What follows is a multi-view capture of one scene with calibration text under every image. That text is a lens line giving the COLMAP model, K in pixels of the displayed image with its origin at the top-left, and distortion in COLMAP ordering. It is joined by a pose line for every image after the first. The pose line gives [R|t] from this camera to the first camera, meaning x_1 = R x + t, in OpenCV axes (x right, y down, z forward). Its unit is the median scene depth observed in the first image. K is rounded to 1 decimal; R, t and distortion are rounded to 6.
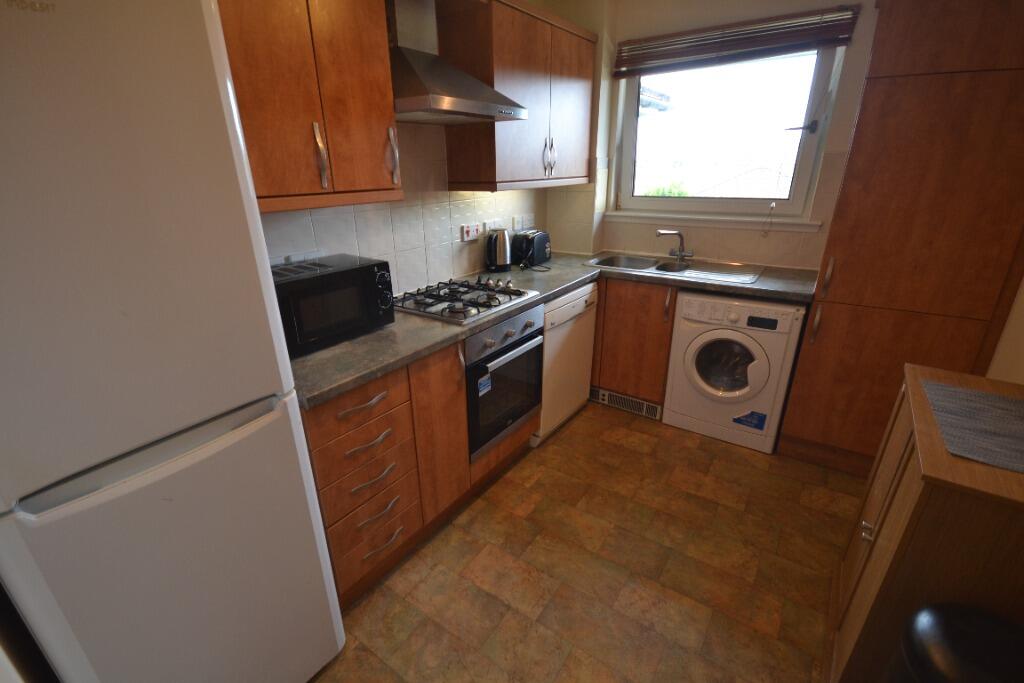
lens RADIAL K [[460.8, 0, 508.7], [0, 460.8, 343.2], [0, 0, 1]] dist [0.025100, 0.000433]
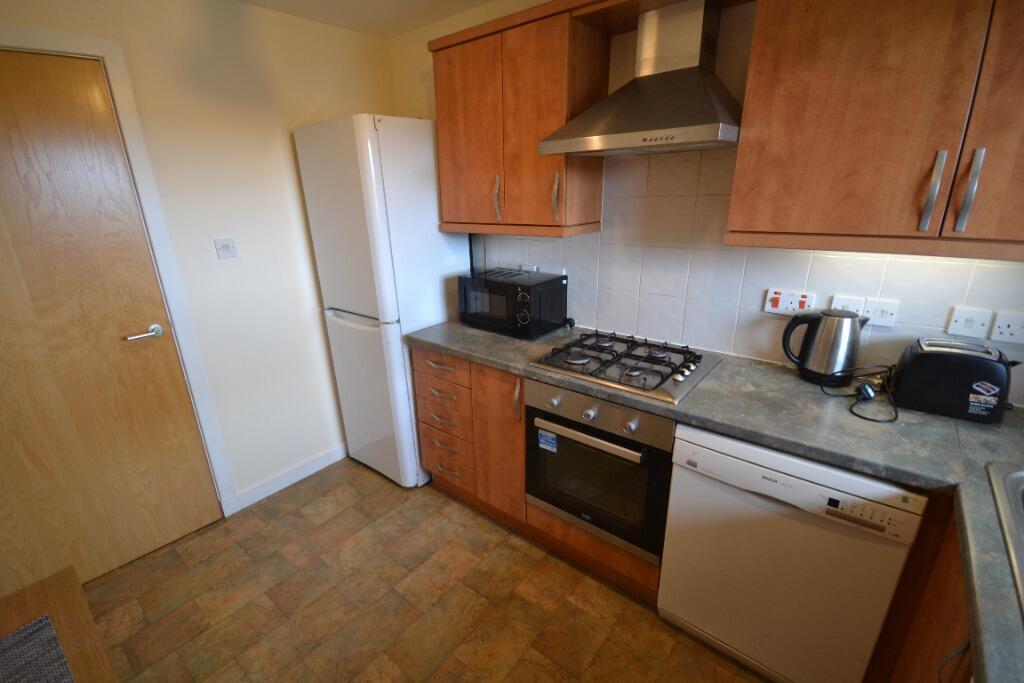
lens RADIAL K [[460.8, 0, 488.1], [0, 460.8, 348.1], [0, 0, 1]] dist [0.025100, 0.000433]
pose [[-0.085055, 0.346754, -0.934092, 0.750784], [-0.332576, 0.873843, 0.354672, -0.357658], [0.939233, 0.340823, 0.040997, 0.778102]]
